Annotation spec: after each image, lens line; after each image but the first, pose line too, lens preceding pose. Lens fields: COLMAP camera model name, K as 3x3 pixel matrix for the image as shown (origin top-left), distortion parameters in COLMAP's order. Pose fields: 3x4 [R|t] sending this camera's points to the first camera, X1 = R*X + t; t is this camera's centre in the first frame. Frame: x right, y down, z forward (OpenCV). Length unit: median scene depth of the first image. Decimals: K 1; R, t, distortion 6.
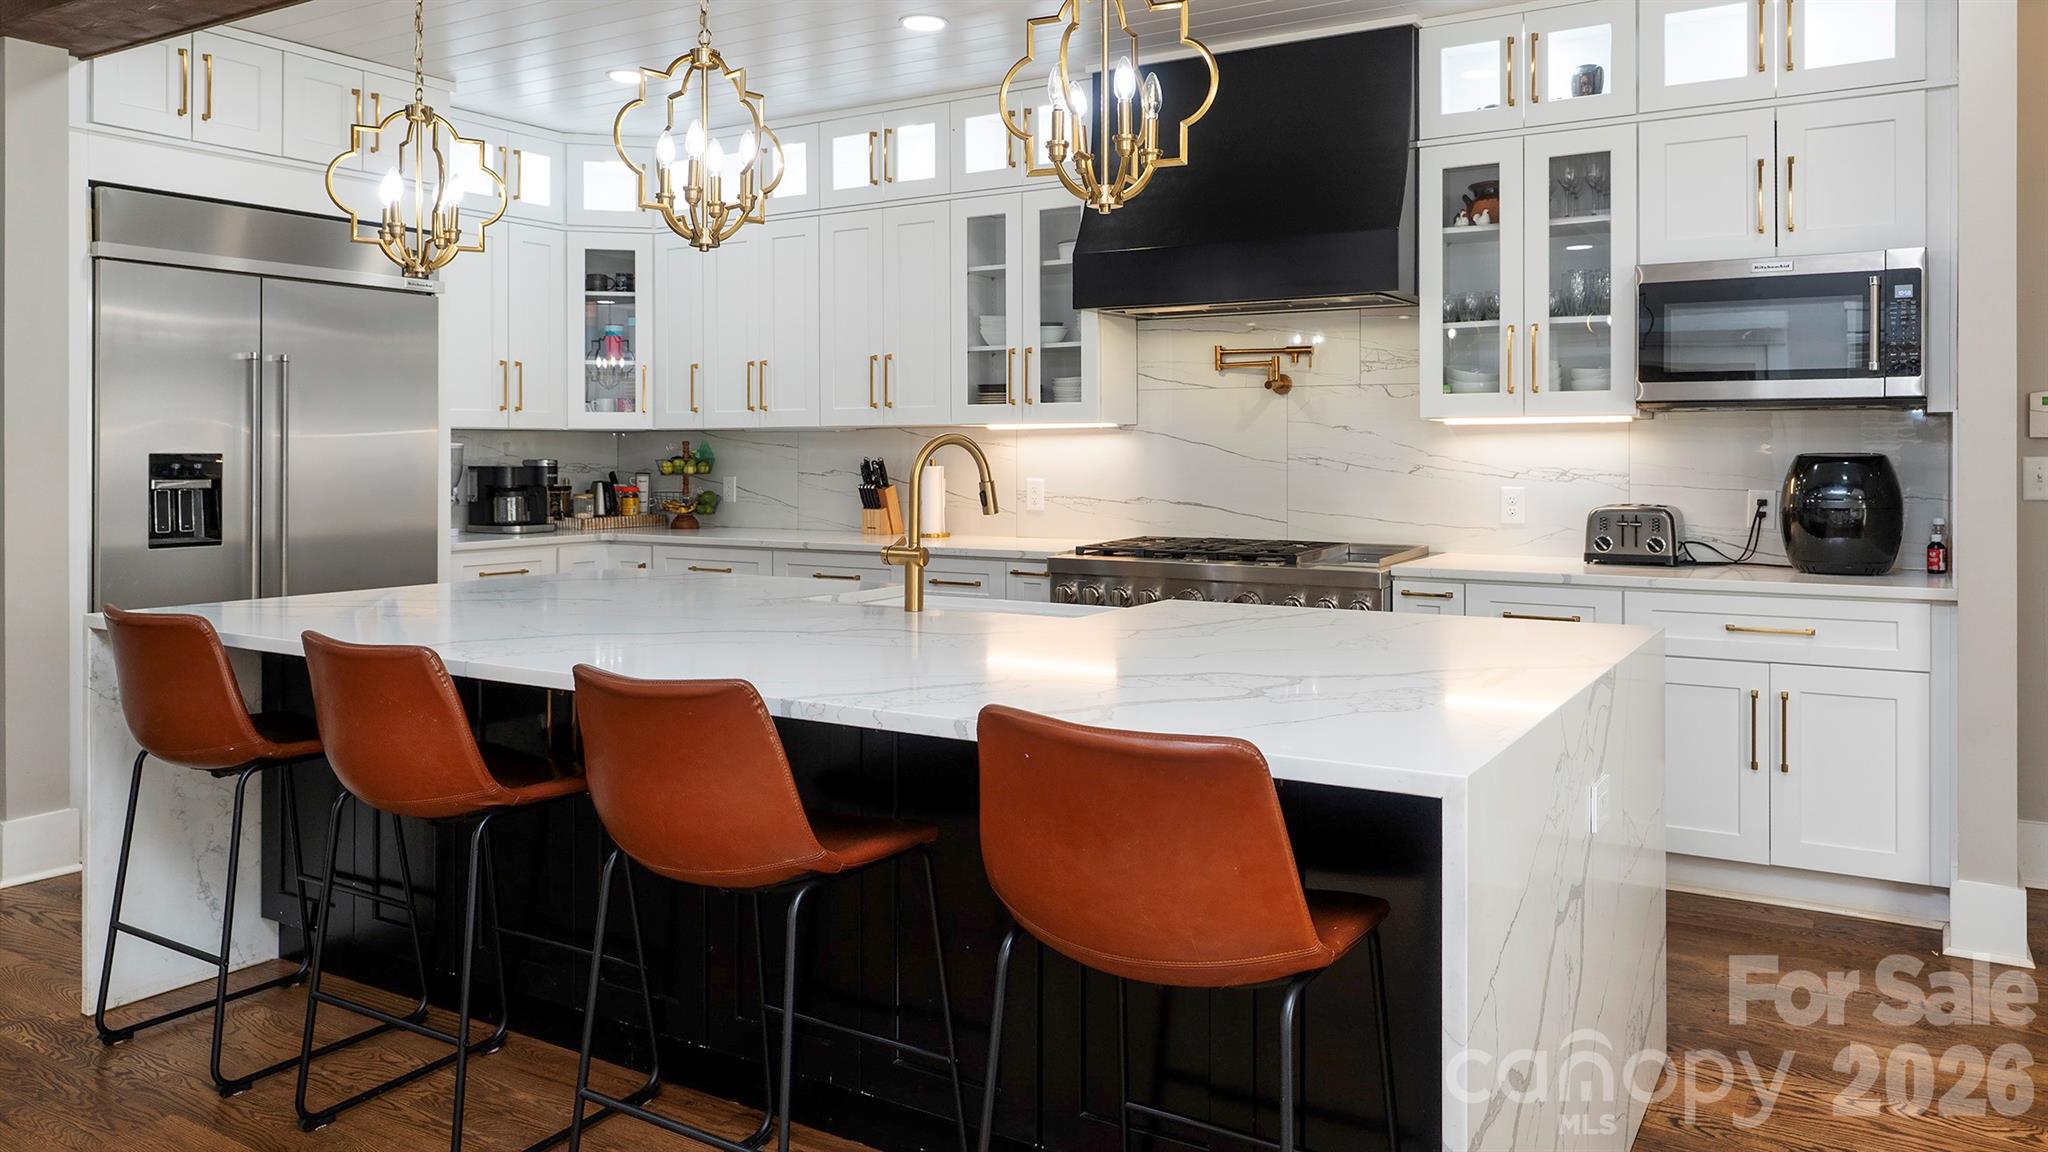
lens RADIAL K [[1427.3, 0, 1024.0], [0, 1427.3, 576.0], [0, 0, 1]] dist [0.008174, 0.000566]
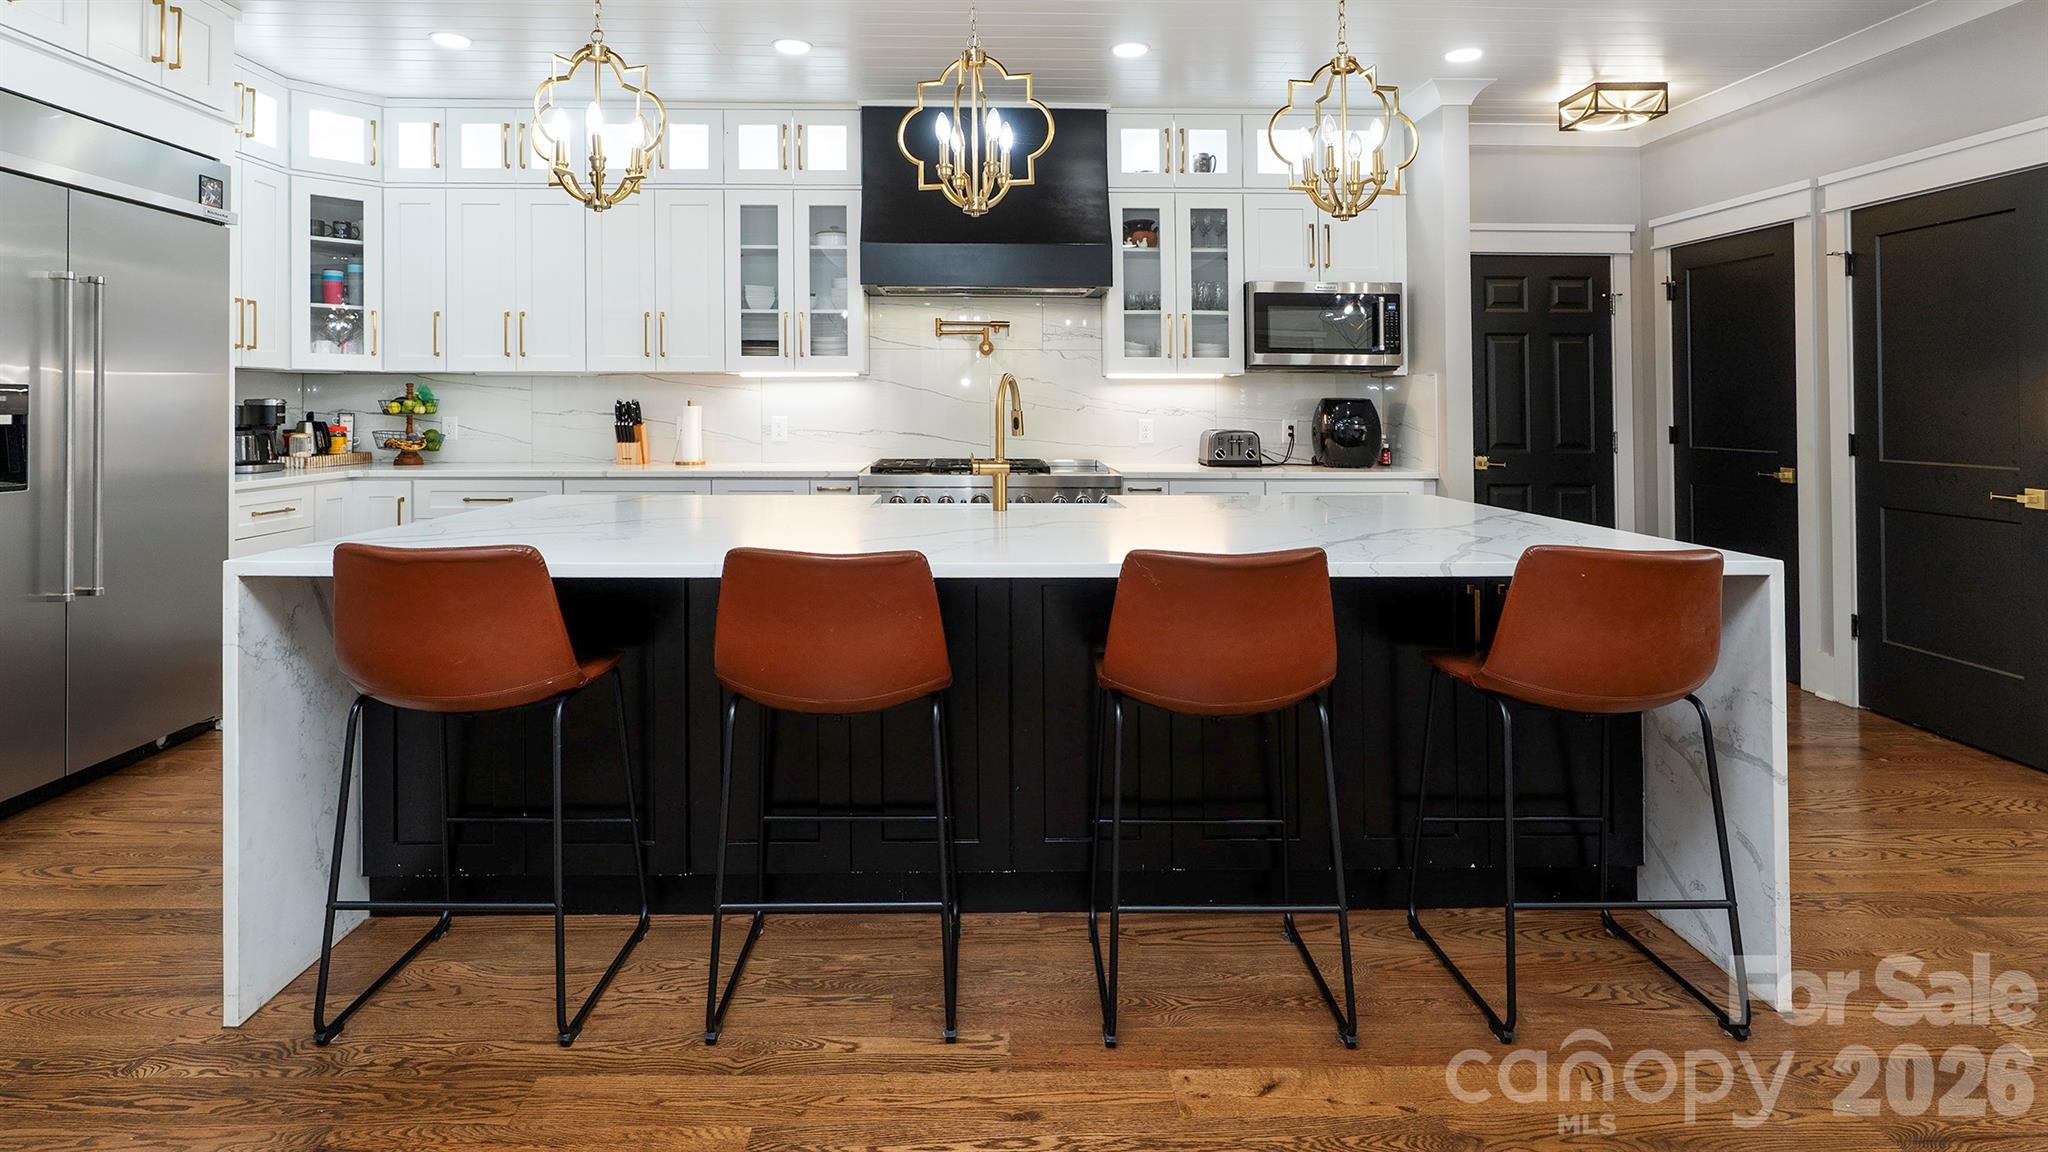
lens RADIAL K [[1028.3, 0, 1018.3], [0, 1028.3, 486.1], [0, 0, 1]] dist [-0.001546, 0.000117]
pose [[0.840743, -0.037866, 0.540108, -0.338683], [0.042923, 0.999073, 0.003228, 0.000043], [-0.539730, 0.020469, 0.841589, 0.129546]]
